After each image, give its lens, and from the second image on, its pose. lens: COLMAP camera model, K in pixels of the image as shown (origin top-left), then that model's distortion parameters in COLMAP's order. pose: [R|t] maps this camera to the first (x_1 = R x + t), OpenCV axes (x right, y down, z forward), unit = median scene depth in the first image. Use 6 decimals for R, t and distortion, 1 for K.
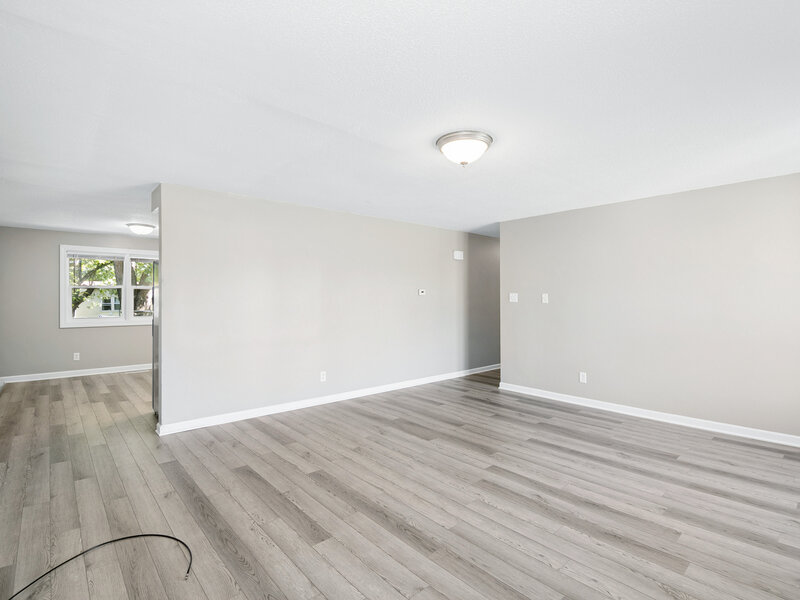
lens RADIAL K [[404.0, 0, 401.1], [0, 404.0, 292.3], [0, 0, 1]] dist [-0.002308, -0.008522]
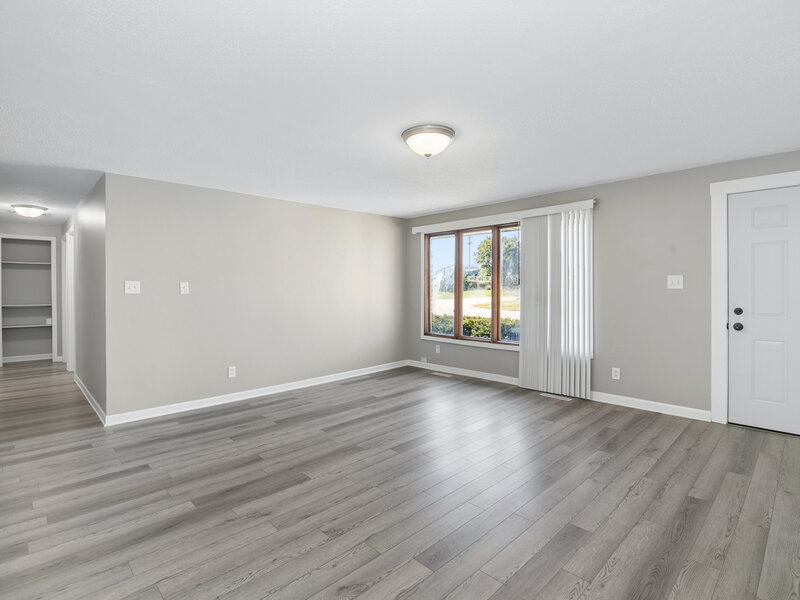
lens RADIAL K [[404.0, 0, 401.1], [0, 404.0, 292.3], [0, 0, 1]] dist [-0.002308, -0.008522]
pose [[-0.051701, -0.012695, 0.998582, -0.748144], [-0.006771, 0.999901, 0.012361, 0.015686], [-0.998640, -0.006122, -0.051782, 0.965806]]
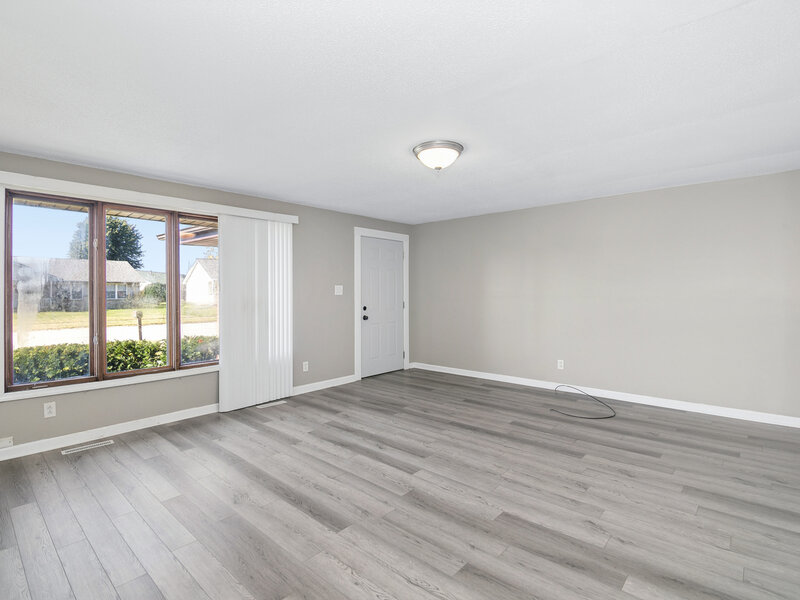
lens RADIAL K [[404.0, 0, 401.1], [0, 404.0, 292.3], [0, 0, 1]] dist [-0.002308, -0.008522]
pose [[-0.992782, 0.008325, -0.119644, 0.334785], [0.010091, 0.999849, -0.014163, 0.030189], [0.119508, -0.015268, -0.992716, 1.788292]]
